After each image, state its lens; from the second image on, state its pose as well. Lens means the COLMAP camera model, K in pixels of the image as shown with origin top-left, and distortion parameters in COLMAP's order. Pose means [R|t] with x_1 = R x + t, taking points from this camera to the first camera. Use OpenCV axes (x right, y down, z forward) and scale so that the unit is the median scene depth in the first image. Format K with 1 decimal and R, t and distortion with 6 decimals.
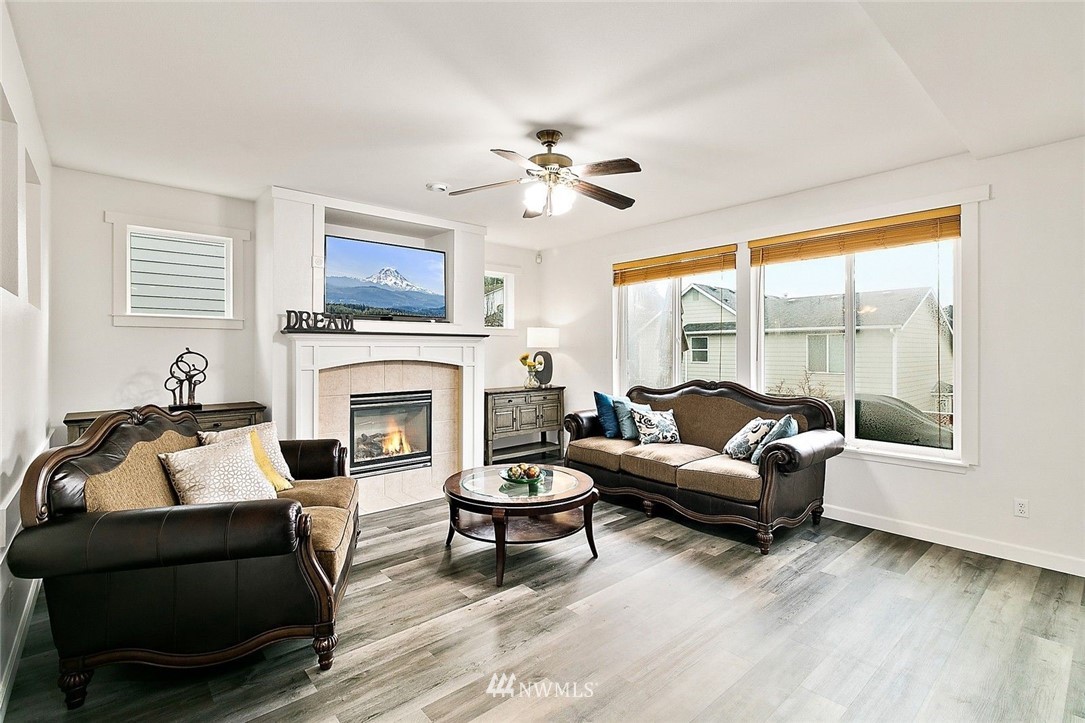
lens RADIAL K [[506.7, 0, 544.9], [0, 506.7, 357.9], [0, 0, 1]] dist [-0.000629, -0.000768]
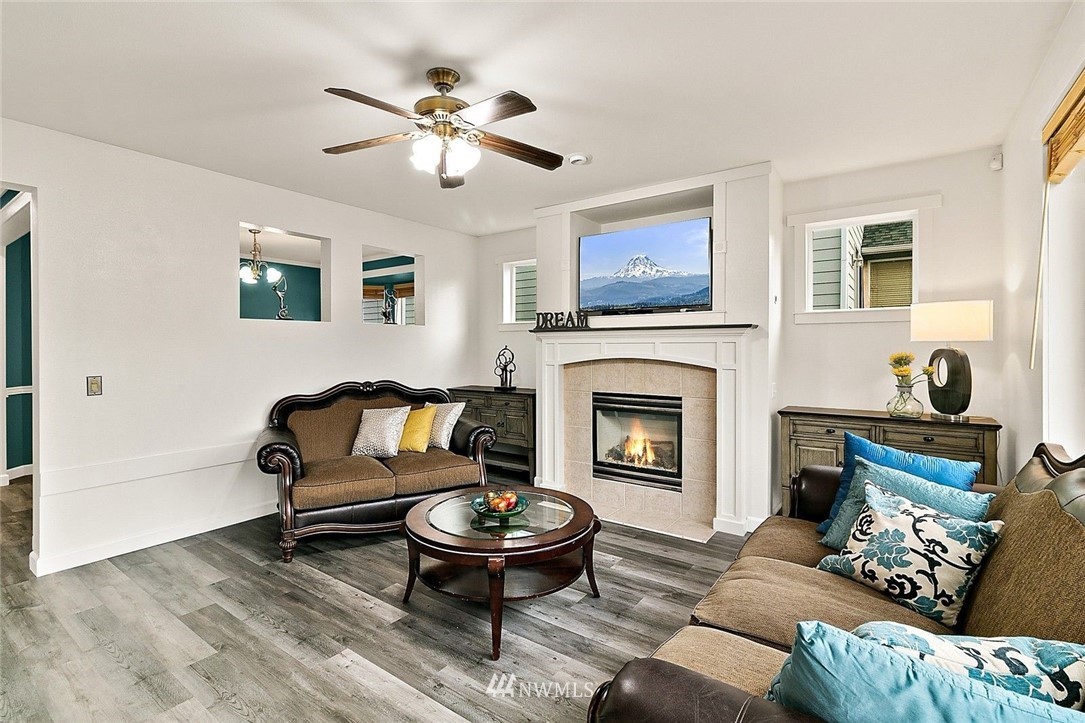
lens RADIAL K [[506.7, 0, 544.2], [0, 506.7, 350.5], [0, 0, 1]] dist [-0.000629, -0.000768]
pose [[0.210370, 0.005650, -0.977606, 0.577600], [-0.016179, 0.999866, 0.002297, -0.009426], [0.977488, 0.015334, 0.210433, 0.699225]]
